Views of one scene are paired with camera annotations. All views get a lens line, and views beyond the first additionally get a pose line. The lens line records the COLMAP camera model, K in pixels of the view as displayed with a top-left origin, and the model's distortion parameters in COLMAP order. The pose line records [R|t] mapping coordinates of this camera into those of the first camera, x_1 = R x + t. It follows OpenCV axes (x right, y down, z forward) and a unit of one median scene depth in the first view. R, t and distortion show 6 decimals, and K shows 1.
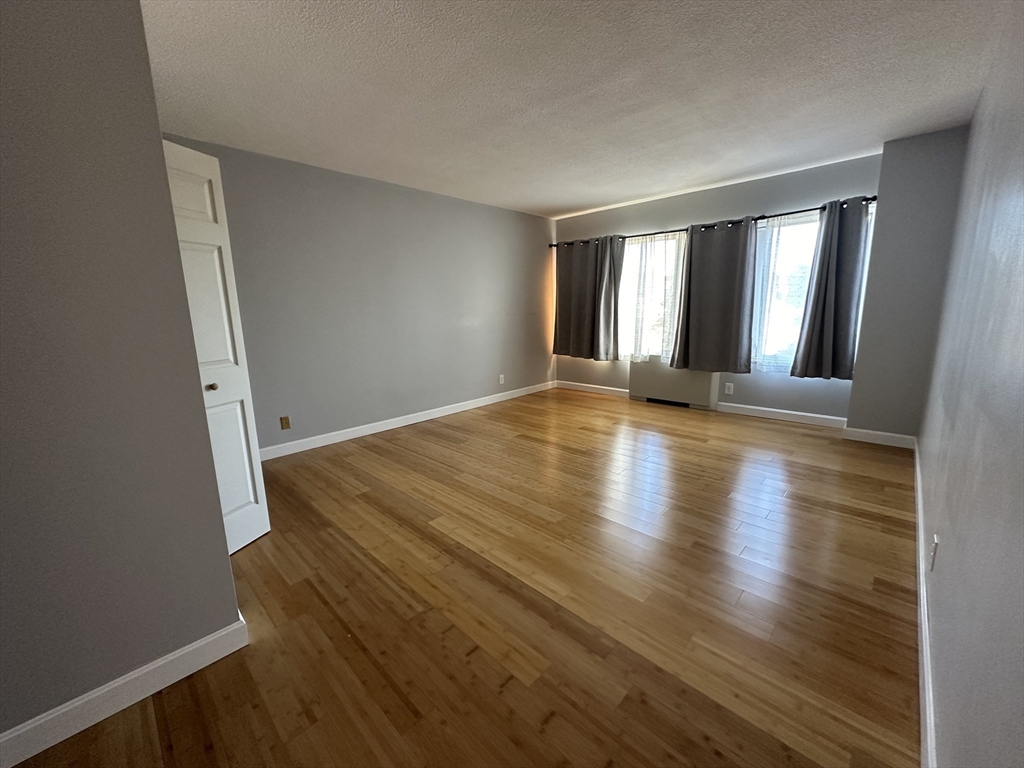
lens RADIAL K [[406.2, 0, 501.3], [0, 406.2, 379.7], [0, 0, 1]] dist [0.001320, 0.000106]
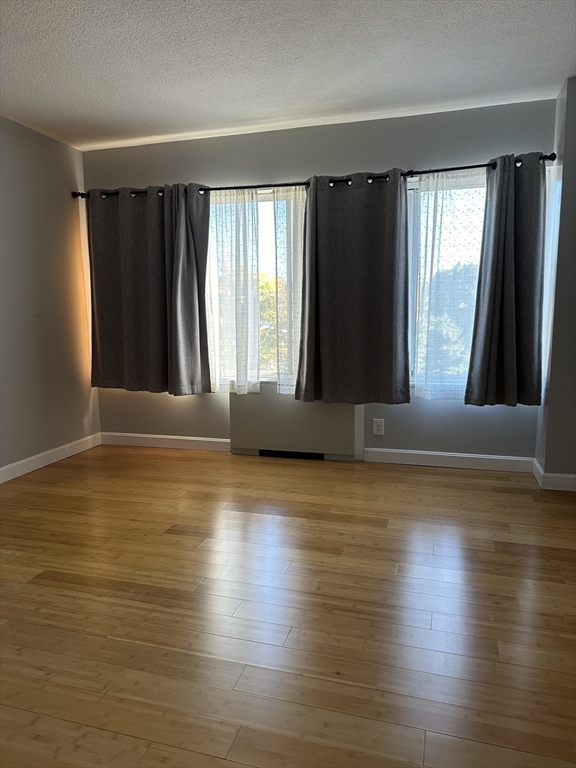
lens RADIAL K [[538.1, 0, 288.0], [0, 538.1, 384.0], [0, 0, 1]] dist [0.081863, -0.104507]
pose [[0.875858, -0.053453, 0.479599, 0.005468], [0.076247, 0.996691, -0.028160, -0.033154], [-0.476507, 0.061232, 0.877036, 0.272871]]
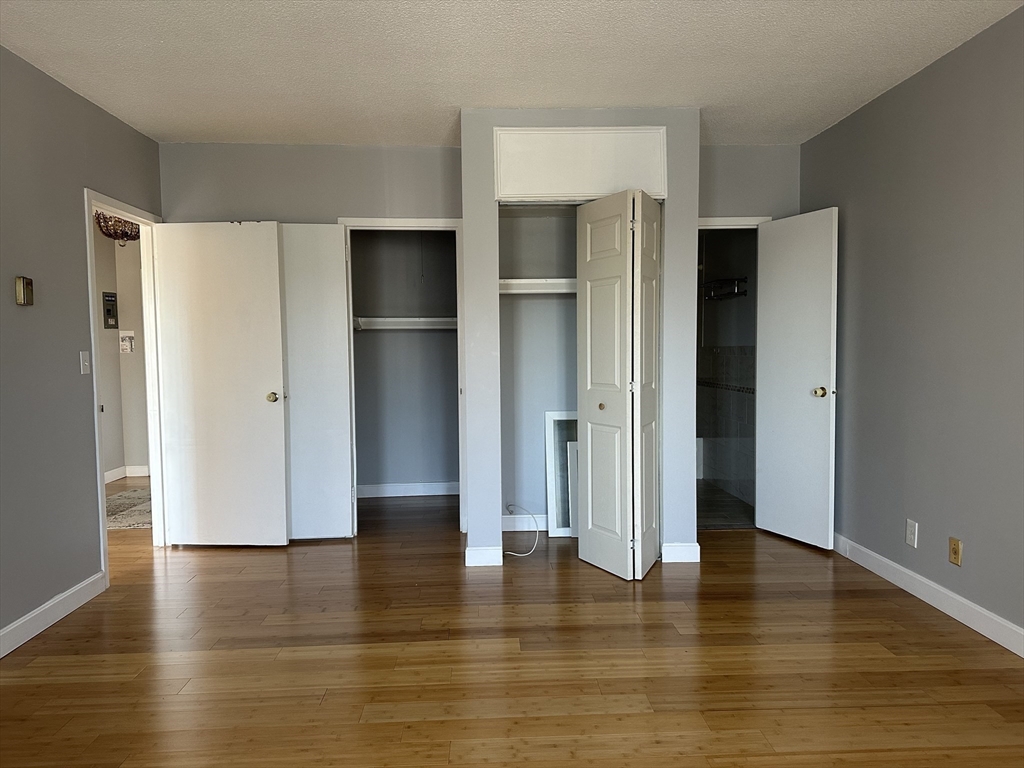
lens RADIAL K [[717.5, 0, 525.9], [0, 717.5, 390.9], [0, 0, 1]] dist [0.081863, -0.104507]
pose [[-0.667438, 0.071843, -0.741192, 0.362335], [-0.098775, 0.977999, 0.183743, -0.154072], [0.738085, 0.195848, -0.645658, 0.883617]]
